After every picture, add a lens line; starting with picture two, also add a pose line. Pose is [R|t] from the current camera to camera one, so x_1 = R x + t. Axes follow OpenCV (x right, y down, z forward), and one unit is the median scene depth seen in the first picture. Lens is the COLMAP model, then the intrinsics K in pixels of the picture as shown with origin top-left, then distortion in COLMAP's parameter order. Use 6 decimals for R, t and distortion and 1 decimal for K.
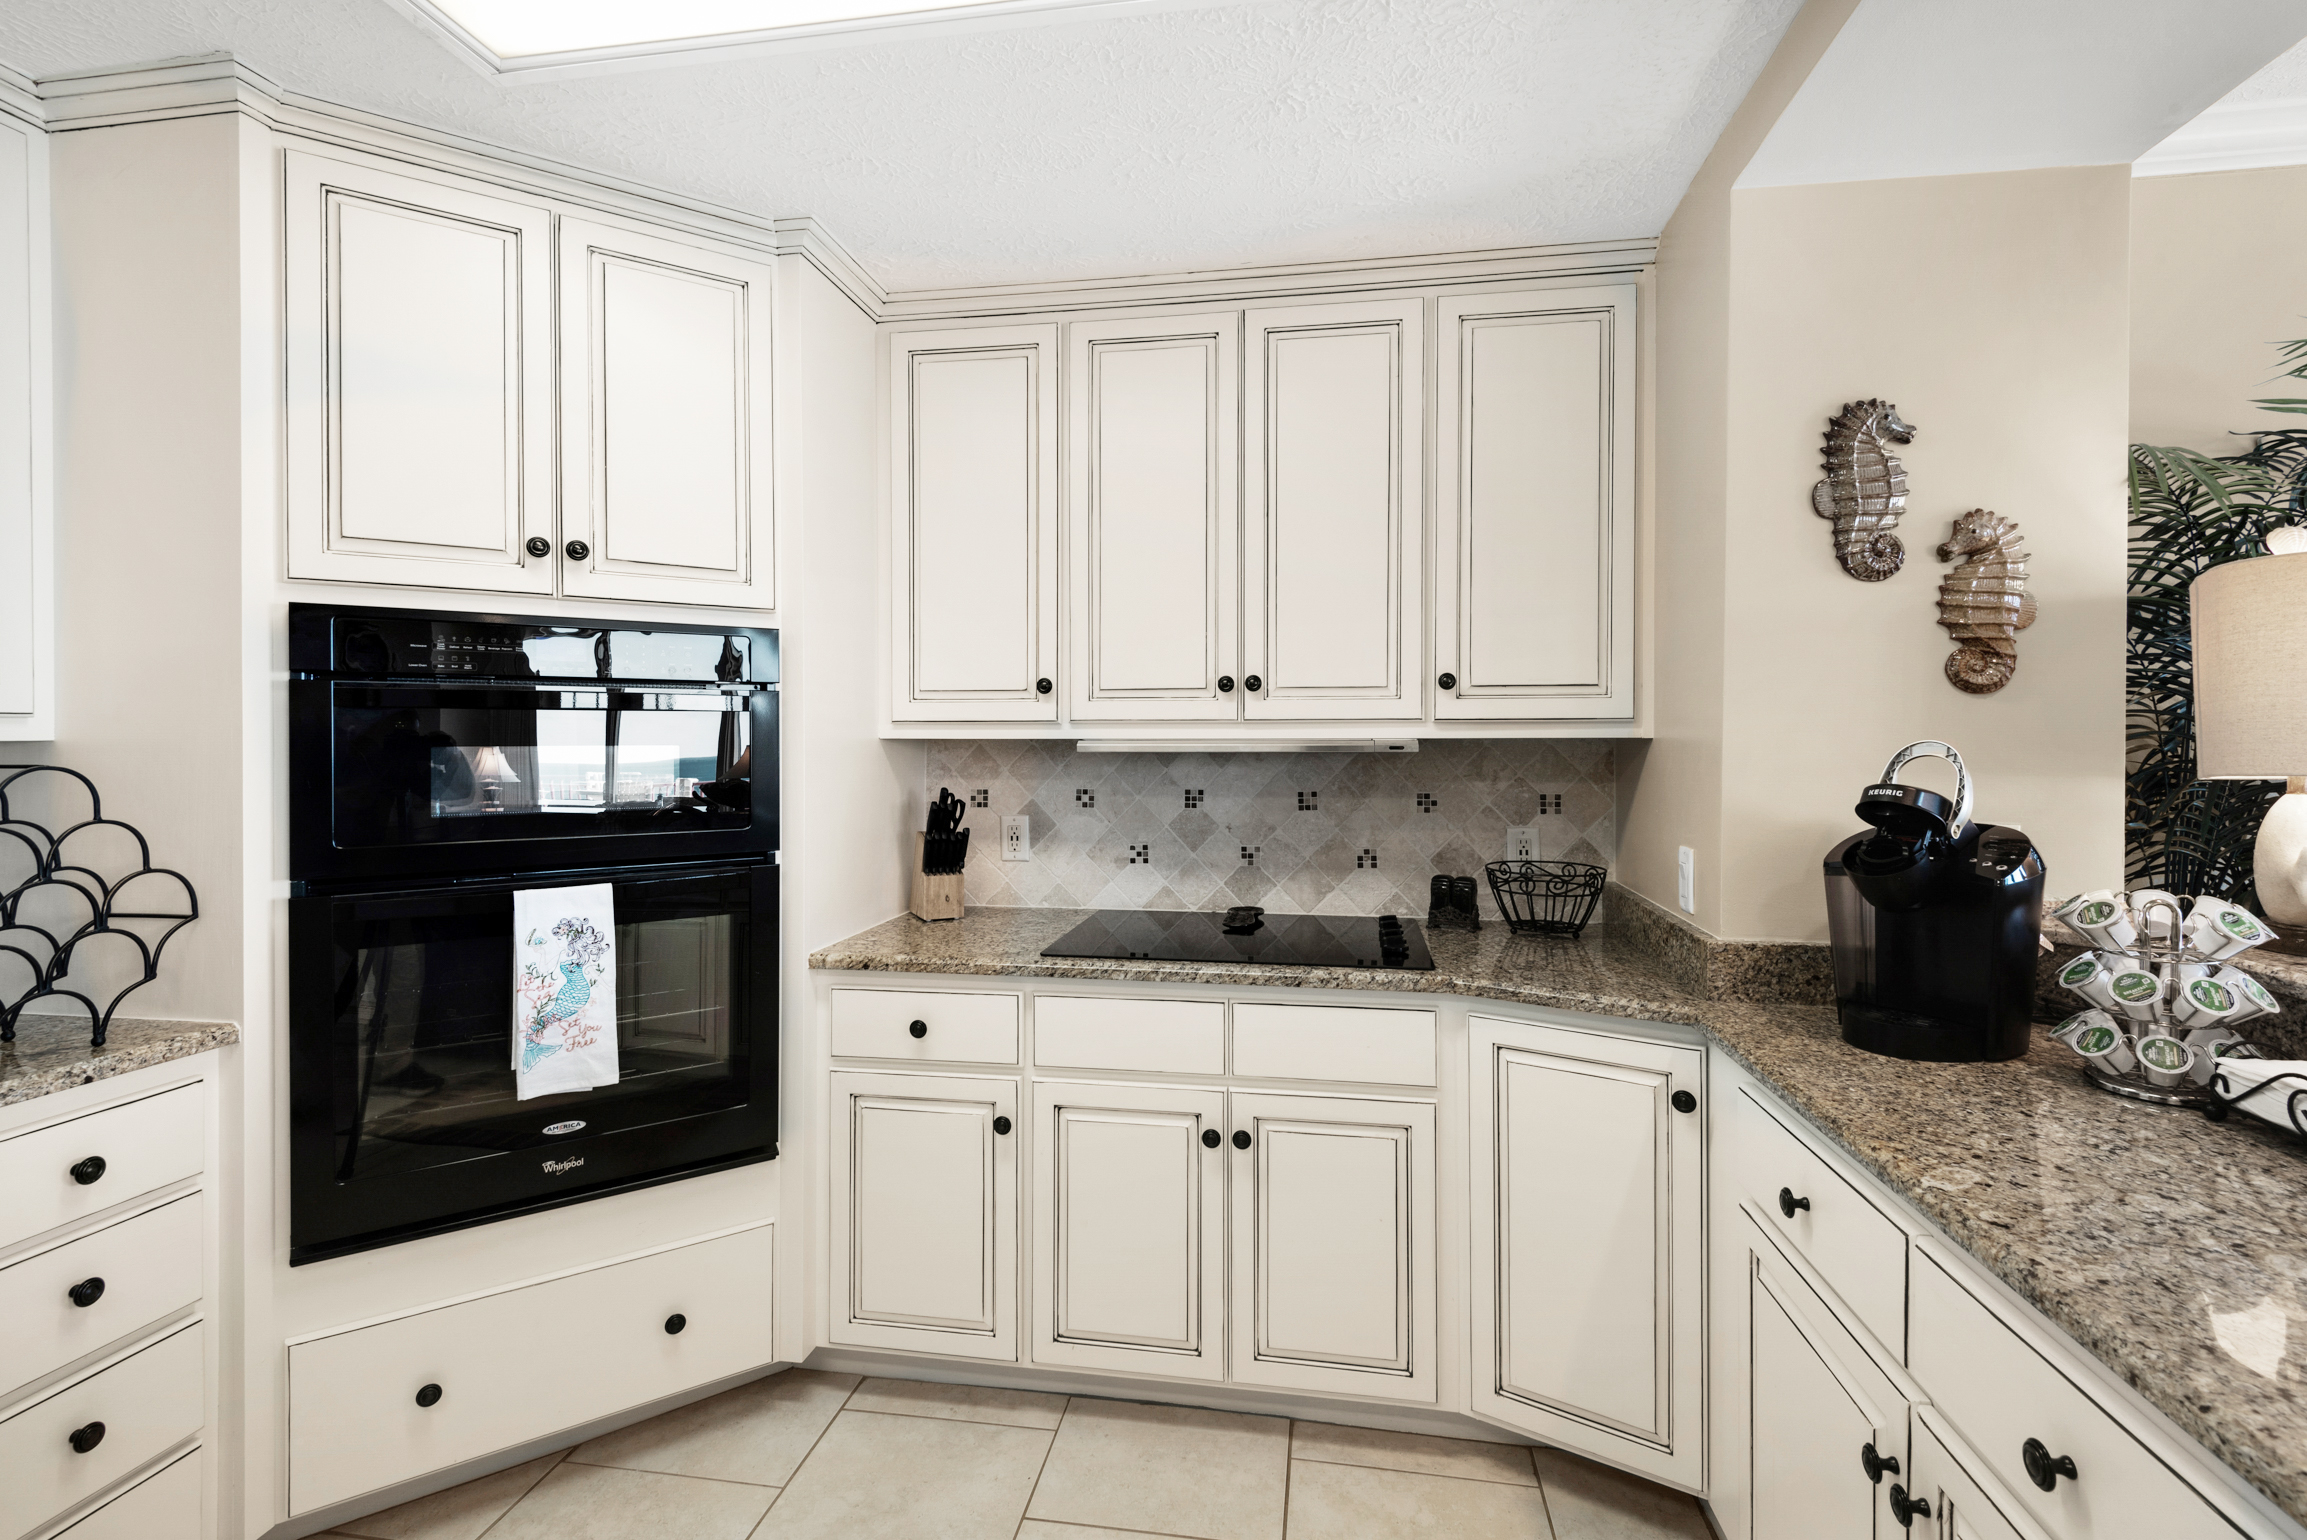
lens RADIAL K [[1076.7, 0, 1157.4], [0, 1076.7, 738.6], [0, 0, 1]] dist [0.034210, -0.023254]
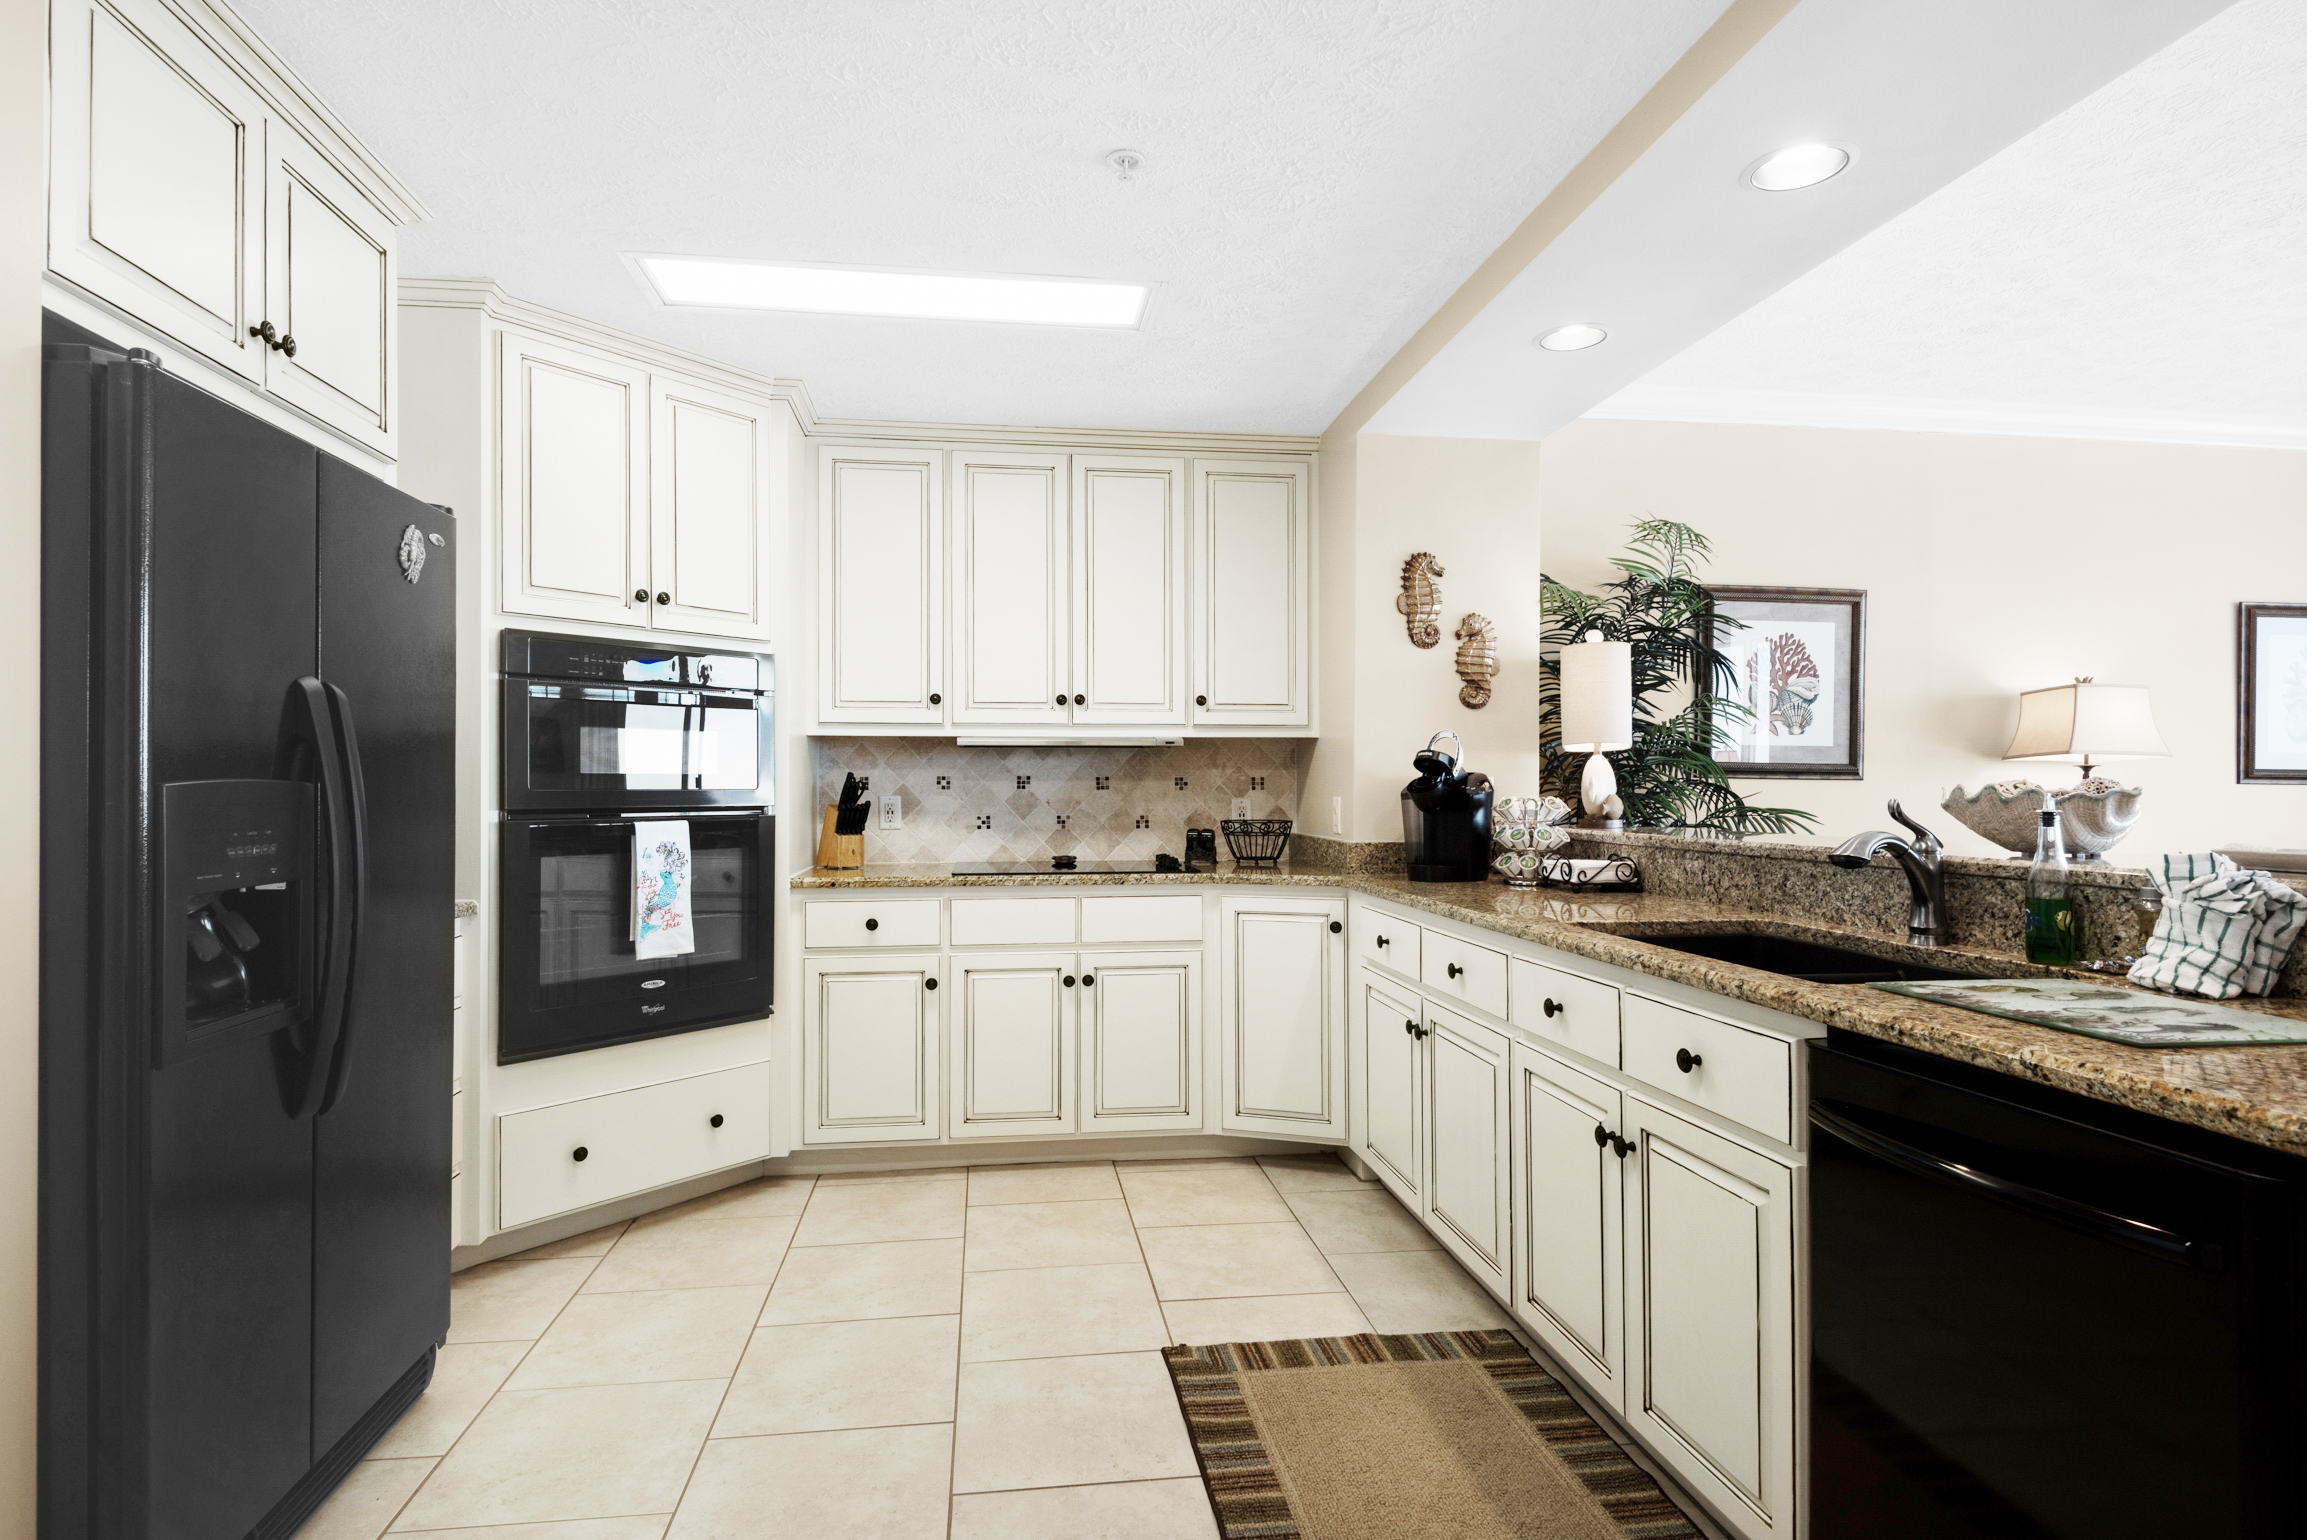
lens RADIAL K [[1206.2, 0, 1153.5], [0, 1206.2, 770.0], [0, 0, 1]] dist [0.017316, -0.001243]
pose [[0.954760, 0.003263, 0.297361, -0.343845], [0.001710, 0.999863, -0.016460, 0.082409], [-0.297374, 0.016224, 0.954623, -0.708608]]
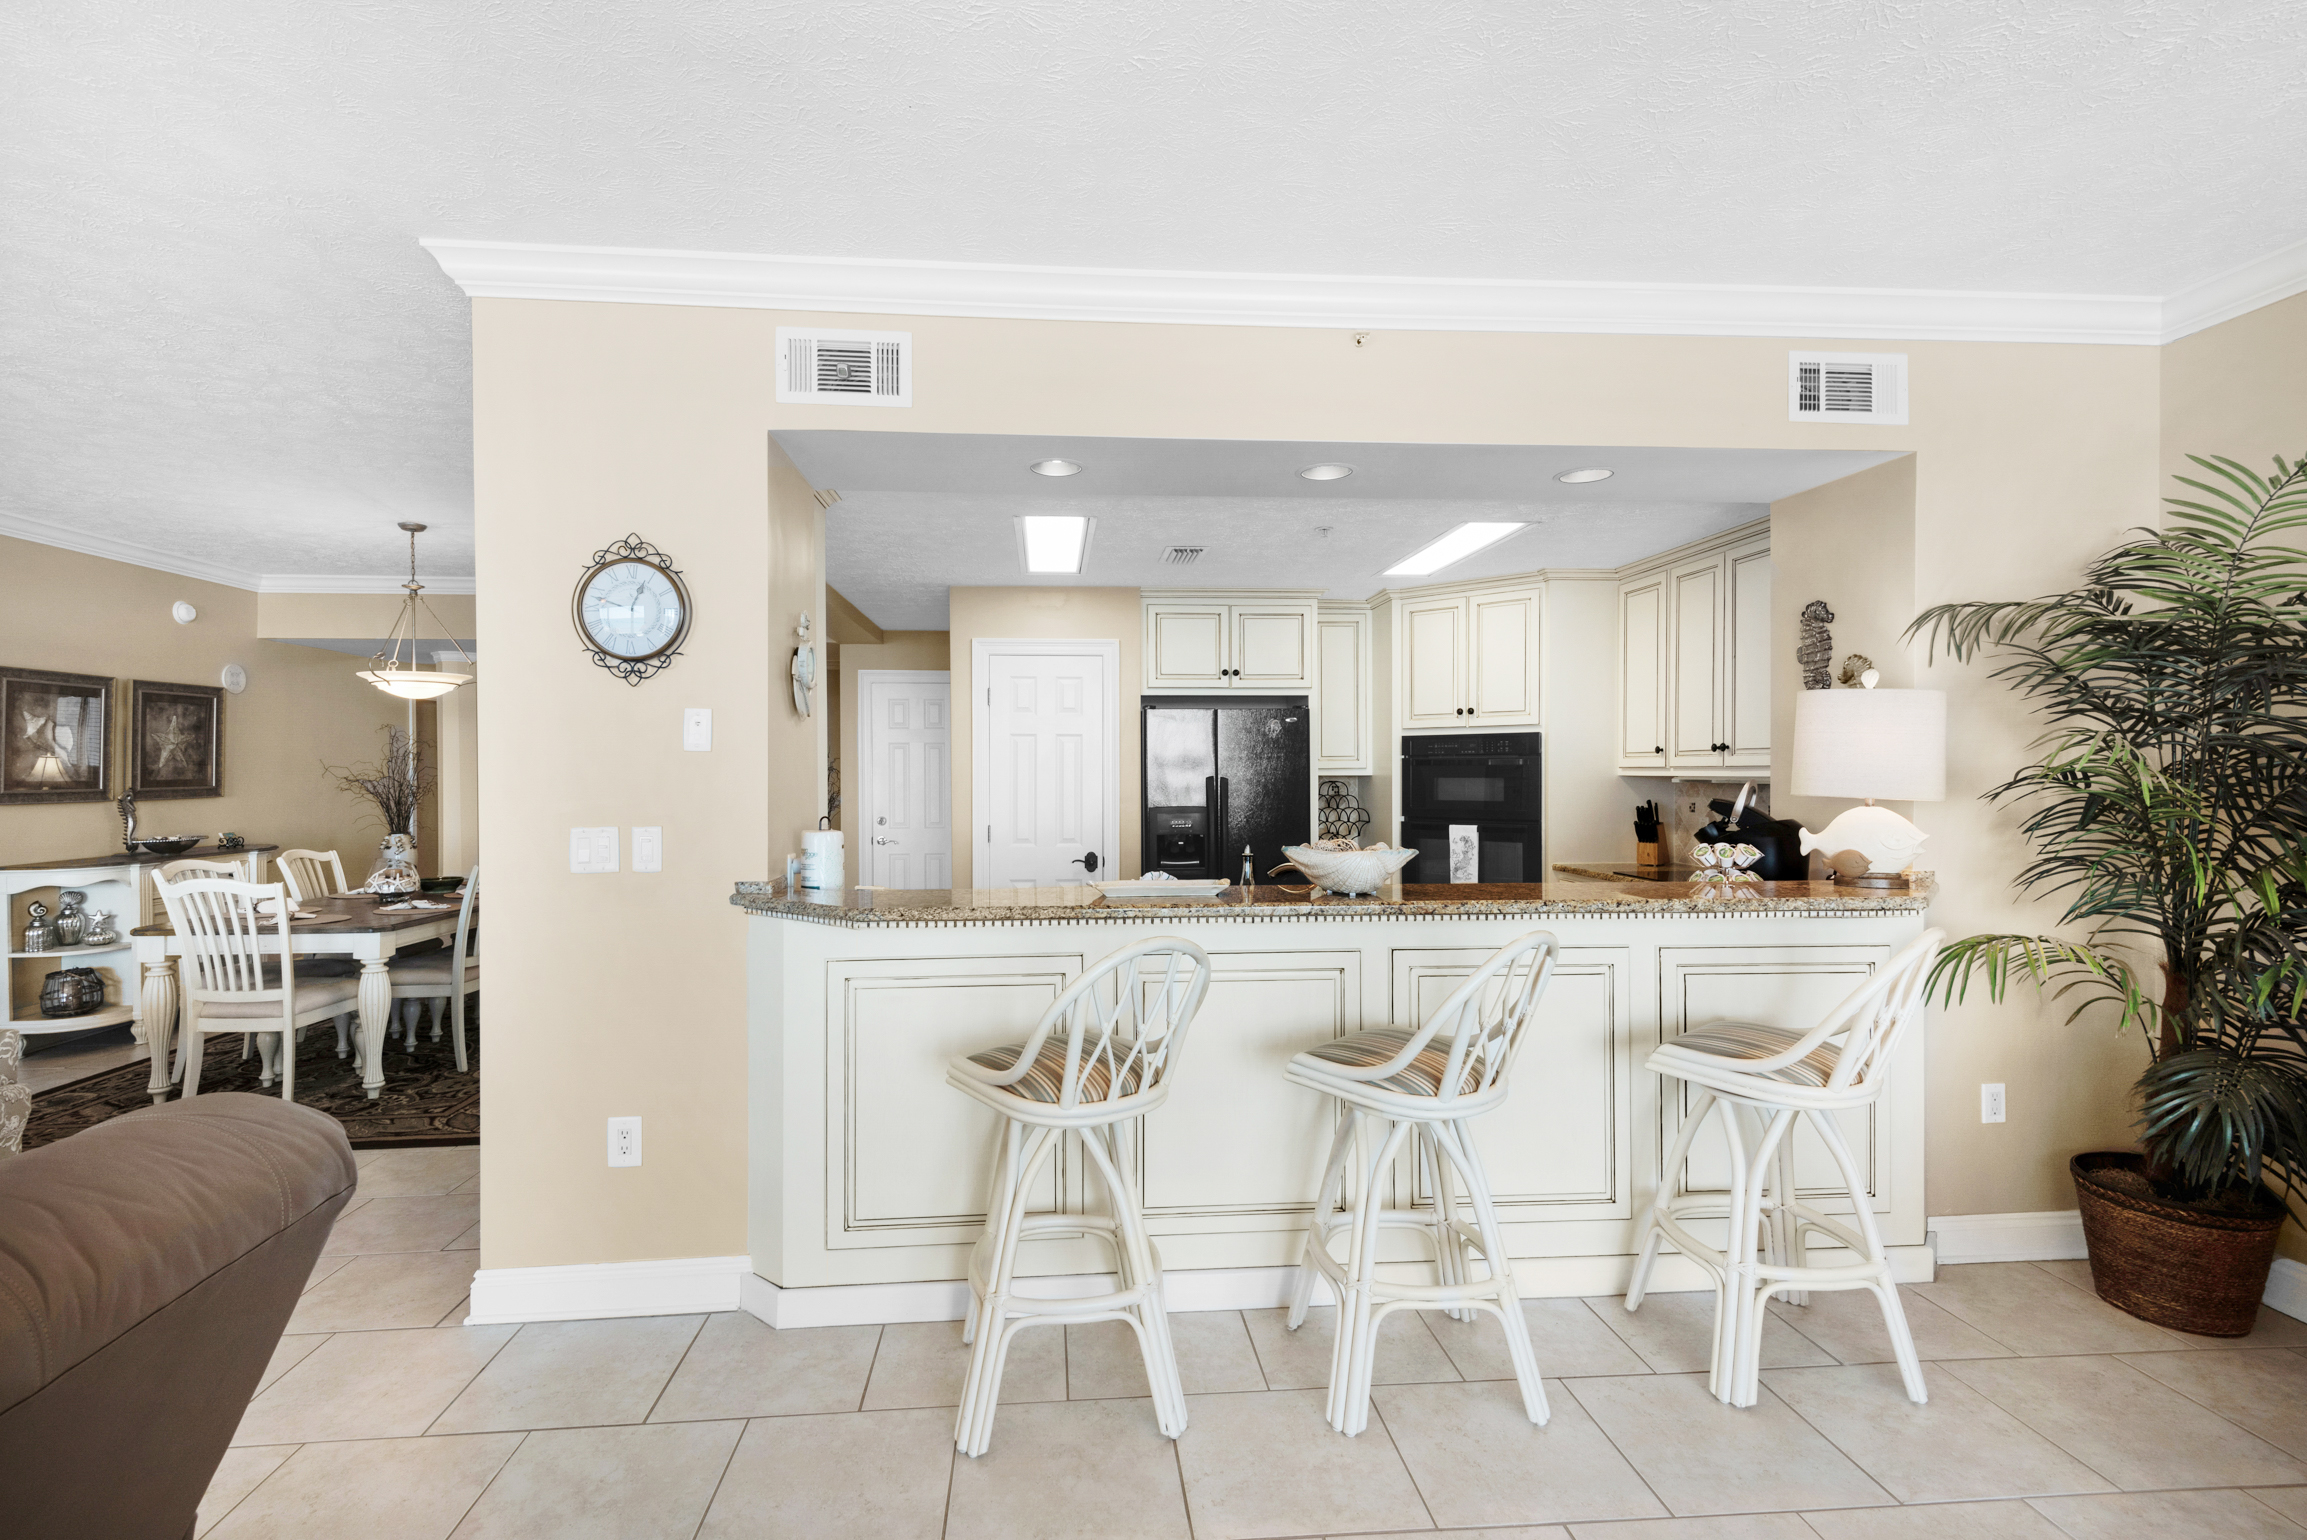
lens RADIAL K [[1060.2, 0, 1153.5], [0, 1060.2, 770.0], [0, 0, 1]] dist [0.030335, -0.025276]
pose [[0.257142, -0.002566, -0.966370, 1.800639], [0.000235, 0.999997, -0.002593, -0.006582], [0.966374, 0.000440, 0.257141, -0.504064]]
